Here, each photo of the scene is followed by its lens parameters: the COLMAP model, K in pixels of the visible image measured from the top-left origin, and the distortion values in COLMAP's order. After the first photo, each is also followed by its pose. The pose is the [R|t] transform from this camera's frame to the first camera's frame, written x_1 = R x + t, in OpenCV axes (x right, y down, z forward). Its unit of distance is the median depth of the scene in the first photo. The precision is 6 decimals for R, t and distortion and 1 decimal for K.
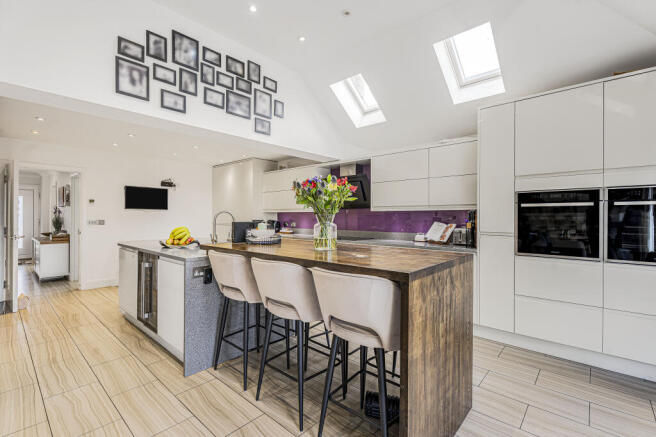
lens RADIAL K [[299.4, 0, 324.6], [0, 299.4, 216.5], [0, 0, 1]] dist [0.002765, 0.000208]
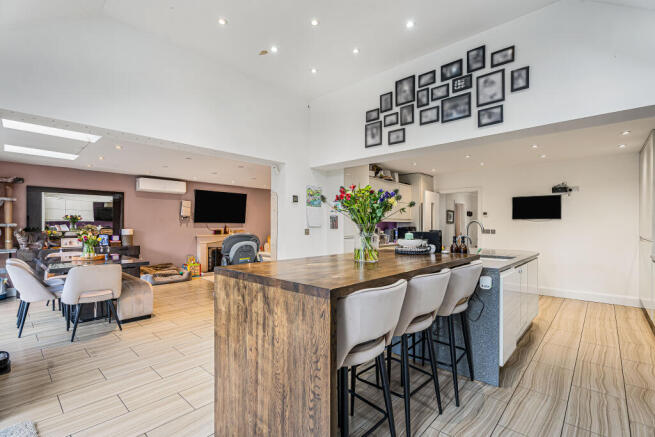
lens RADIAL K [[299.0, 0, 324.5], [0, 299.0, 222.9], [0, 0, 1]] dist [0.002765, 0.000208]
pose [[-0.017134, -0.012247, -0.999778, 0.695213], [-0.001163, 0.999925, -0.012229, 0.001305], [0.999853, 0.000953, -0.017147, 0.639775]]
